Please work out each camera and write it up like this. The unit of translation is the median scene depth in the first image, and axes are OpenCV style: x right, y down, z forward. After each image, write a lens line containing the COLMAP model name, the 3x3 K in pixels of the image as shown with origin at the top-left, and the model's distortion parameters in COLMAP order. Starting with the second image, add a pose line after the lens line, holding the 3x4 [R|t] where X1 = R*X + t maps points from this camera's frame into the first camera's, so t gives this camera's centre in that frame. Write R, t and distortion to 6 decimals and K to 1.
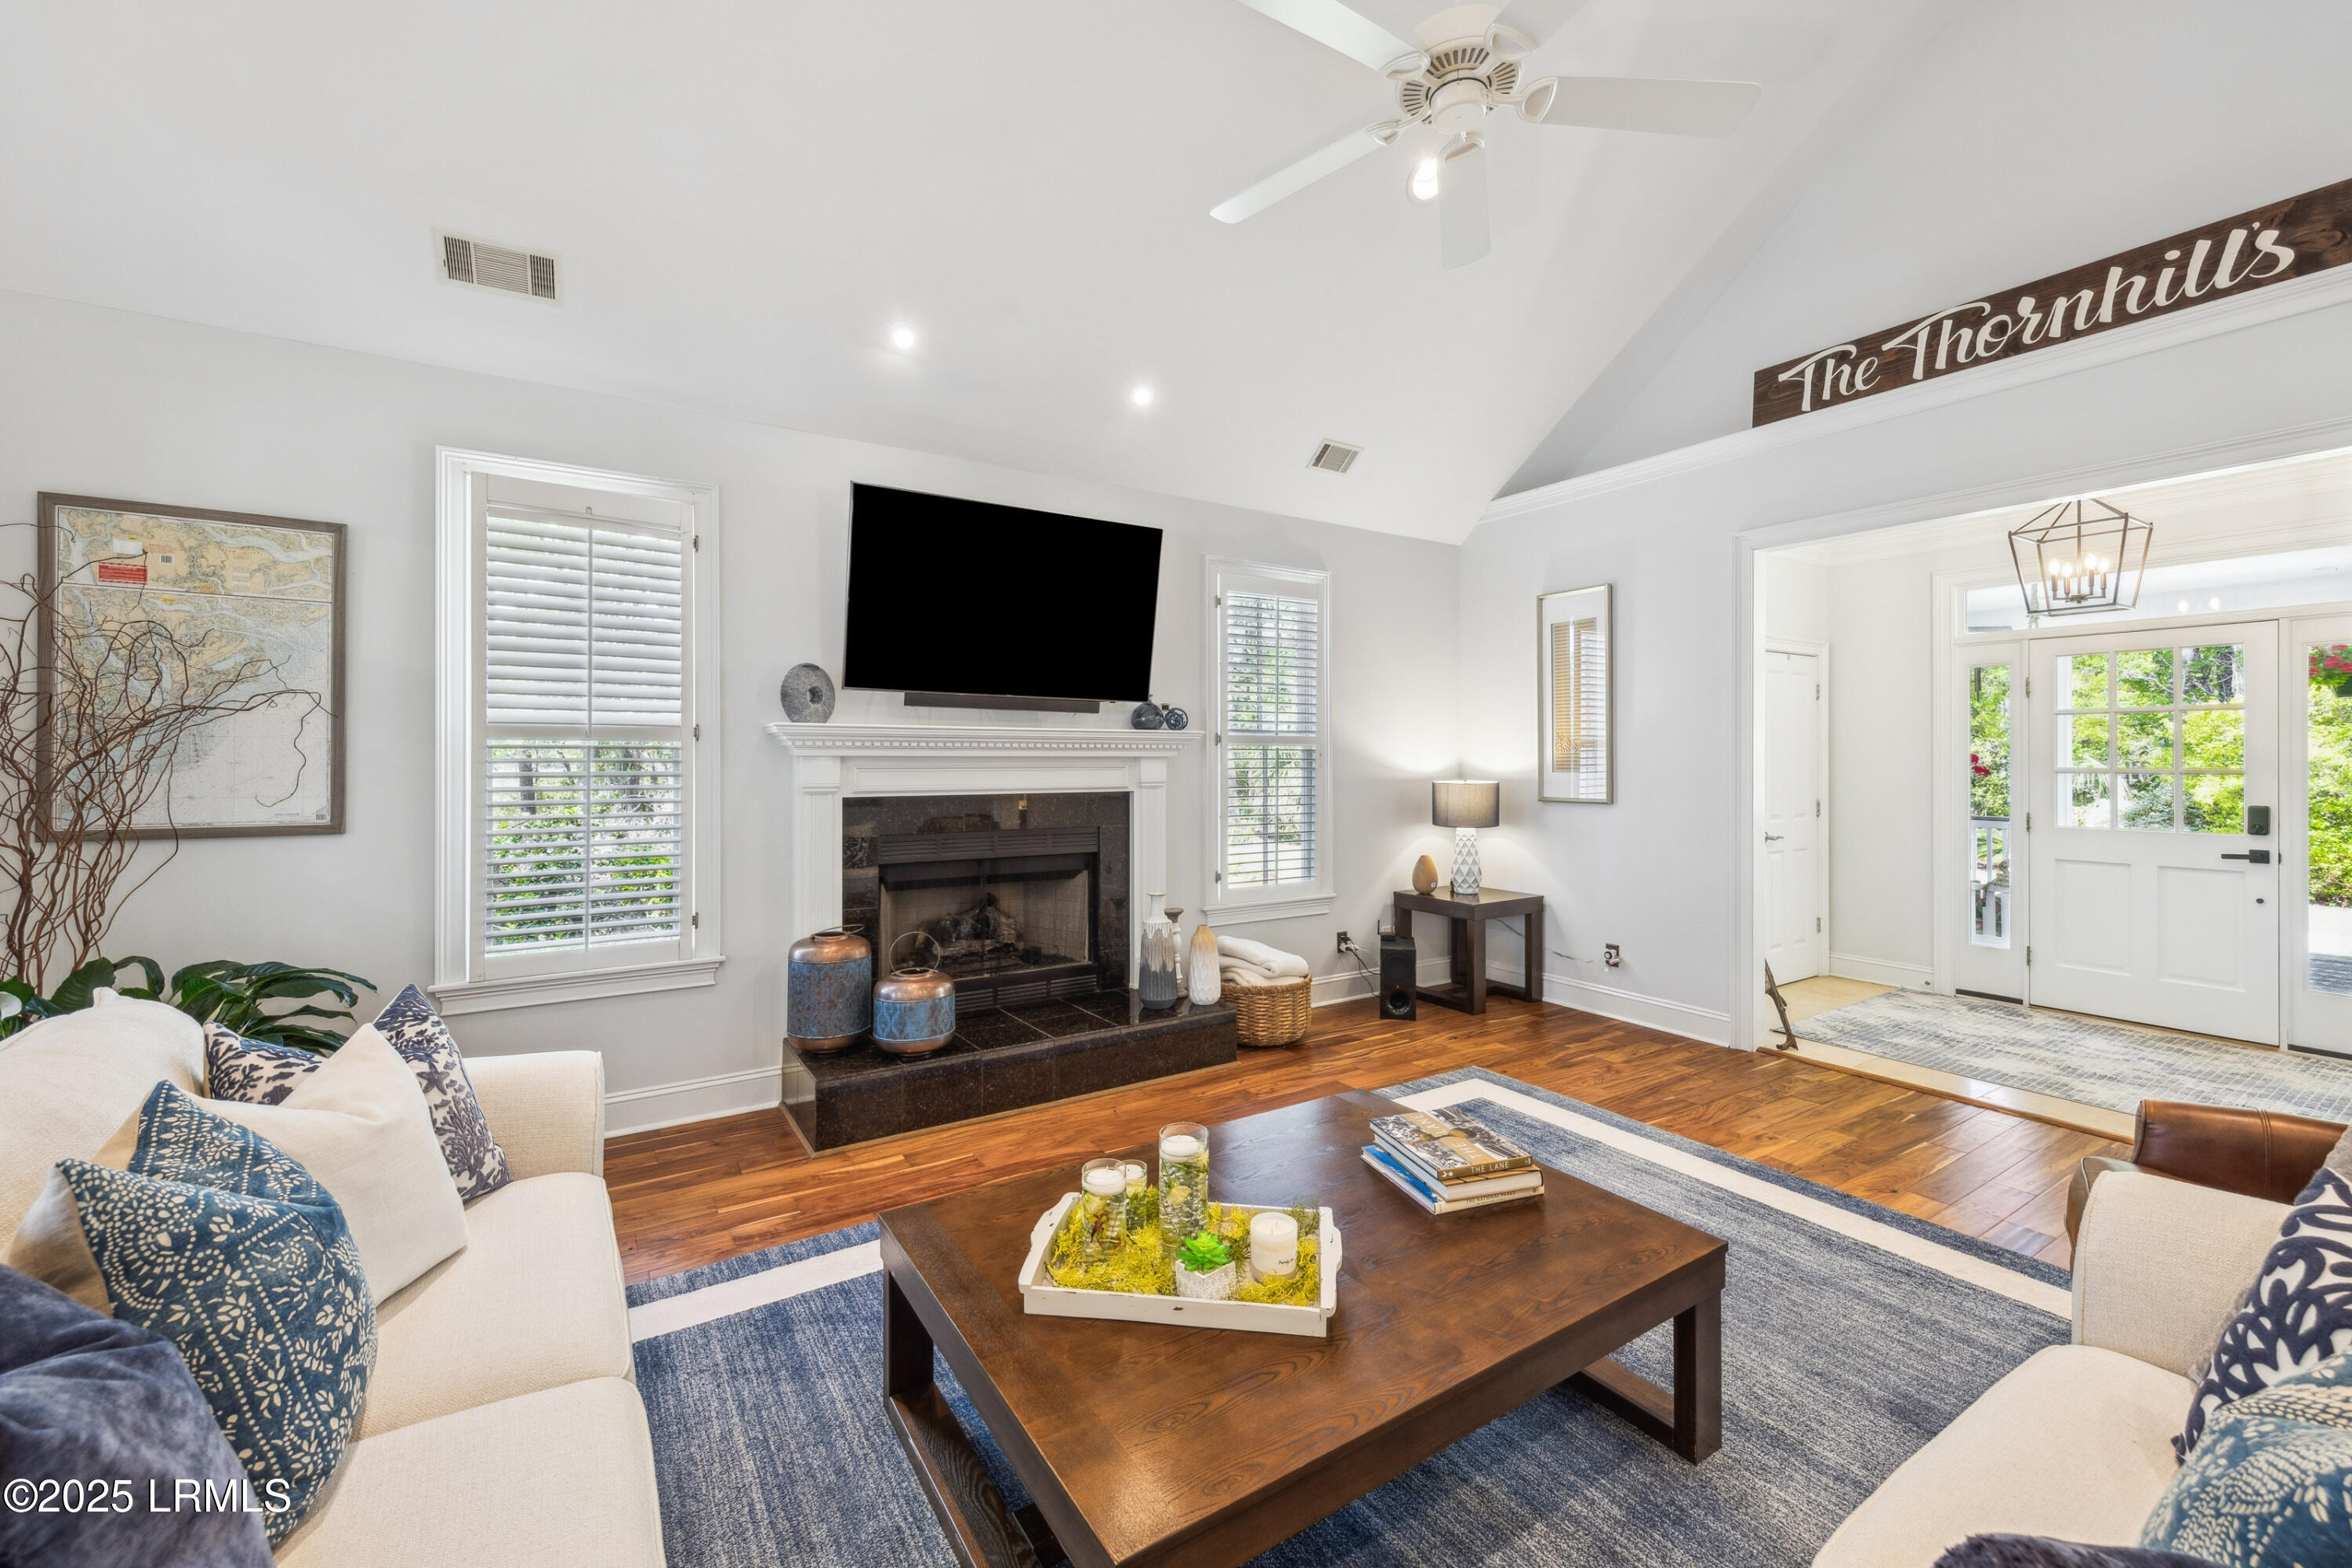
lens RADIAL K [[945.9, 0, 1183.0], [0, 945.9, 760.9], [0, 0, 1]] dist [-0.000661, -0.000079]
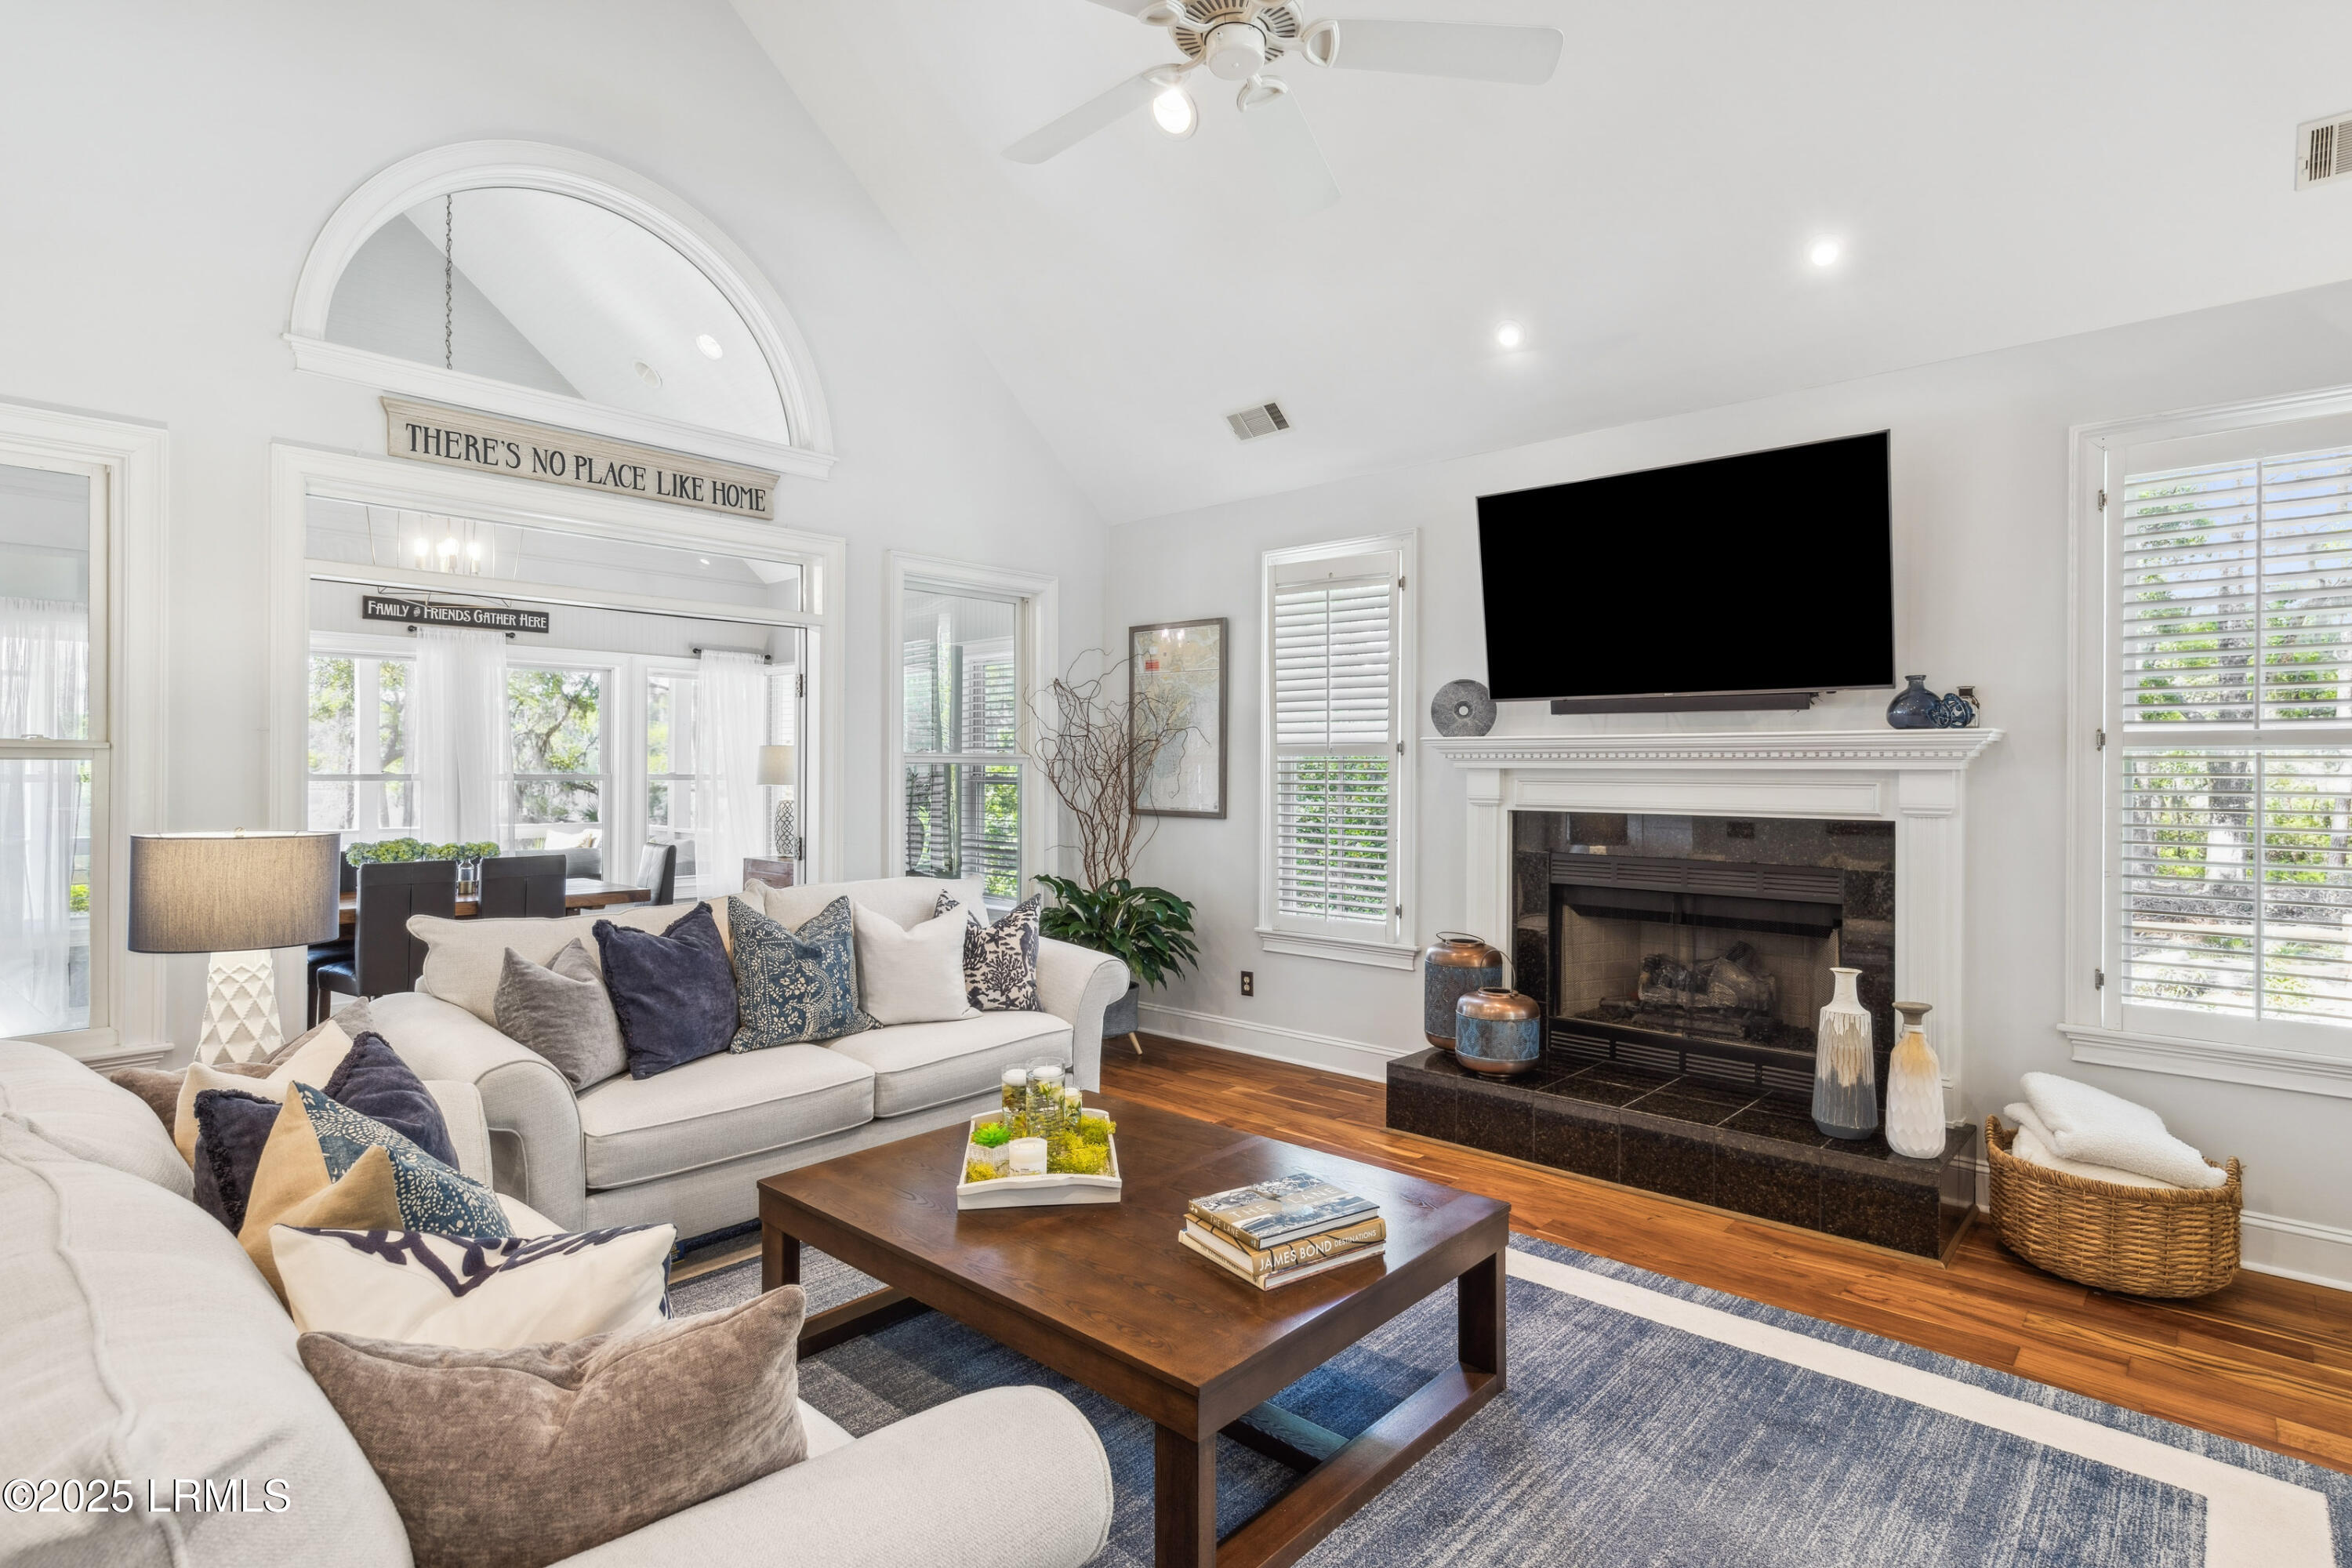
lens RADIAL K [[1180.8, 0, 1196.2], [0, 1180.8, 767.5], [0, 0, 1]] dist [-0.000595, 0.001792]
pose [[0.259830, 0.000719, -0.965654, 0.720507], [-0.002766, 0.999996, 0.000000, -0.005025], [0.965651, 0.002671, 0.259831, 0.346067]]
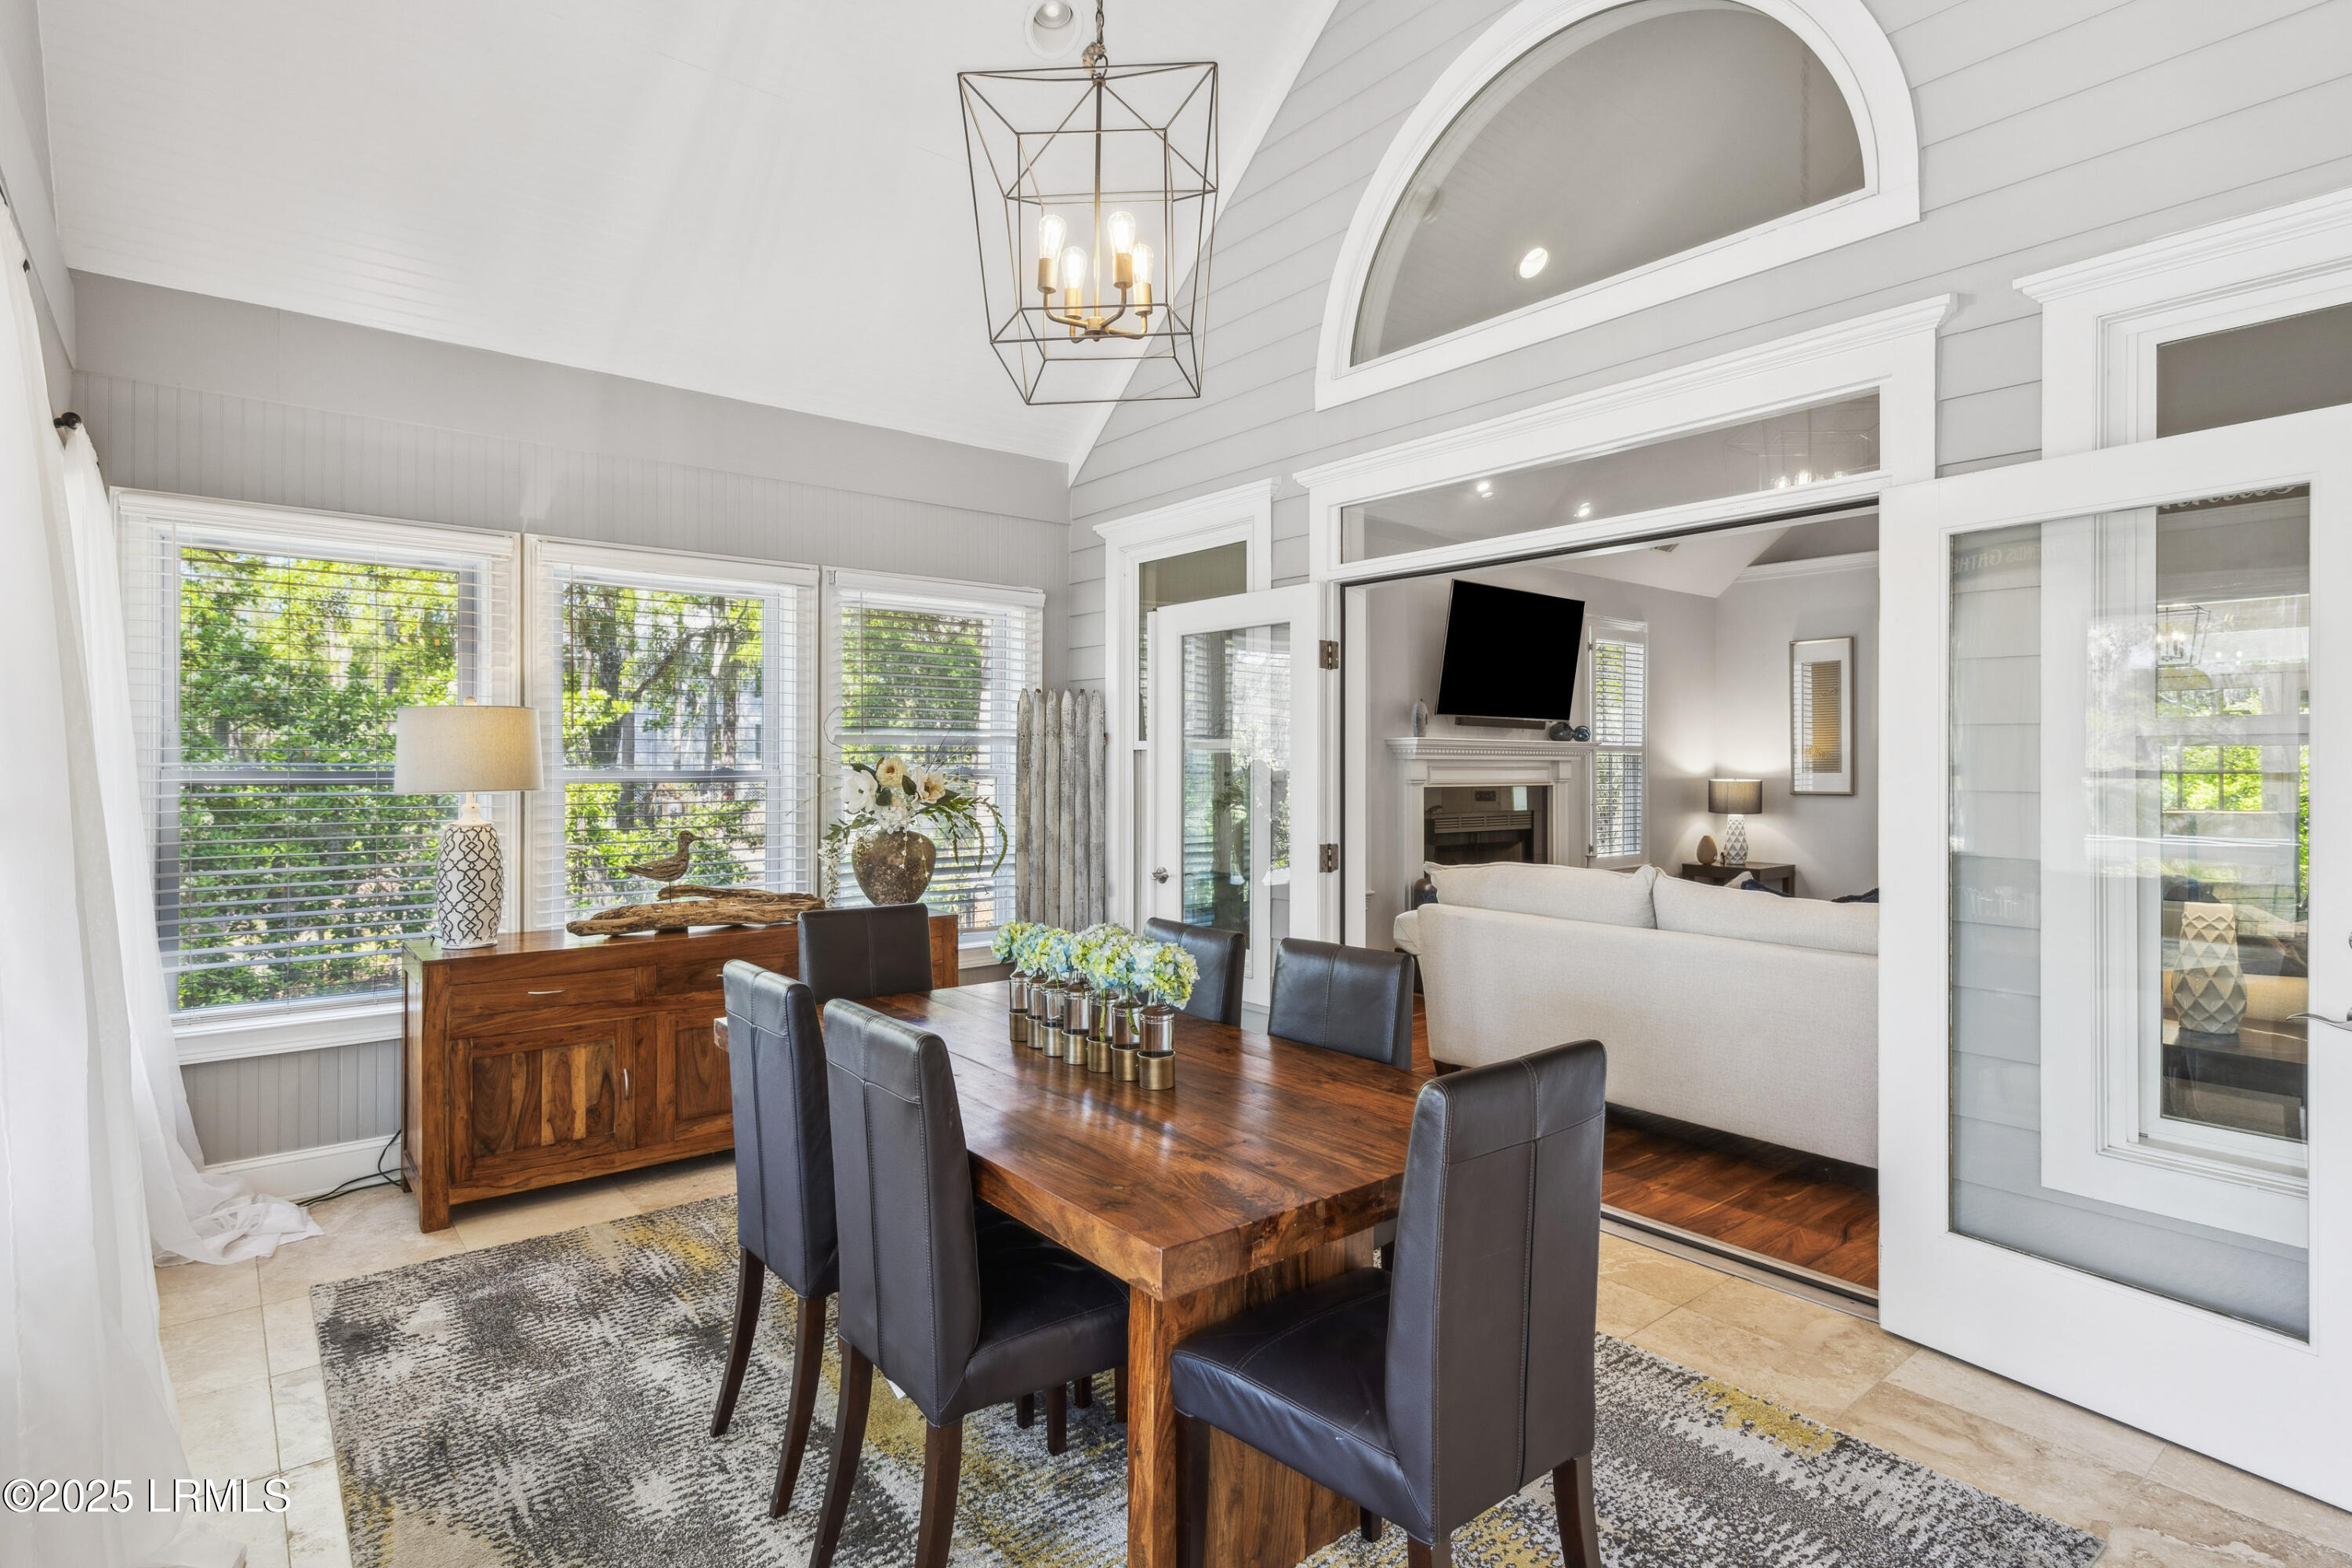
lens RADIAL K [[1180.8, 0, 1177.0], [0, 1180.8, 774.3], [0, 0, 1]] dist [-0.000595, 0.001792]
pose [[0.993776, 0.002186, 0.111374, -0.913752], [-0.003051, 0.999966, 0.007600, 0.005081], [-0.111353, -0.007893, 0.993750, -0.771041]]
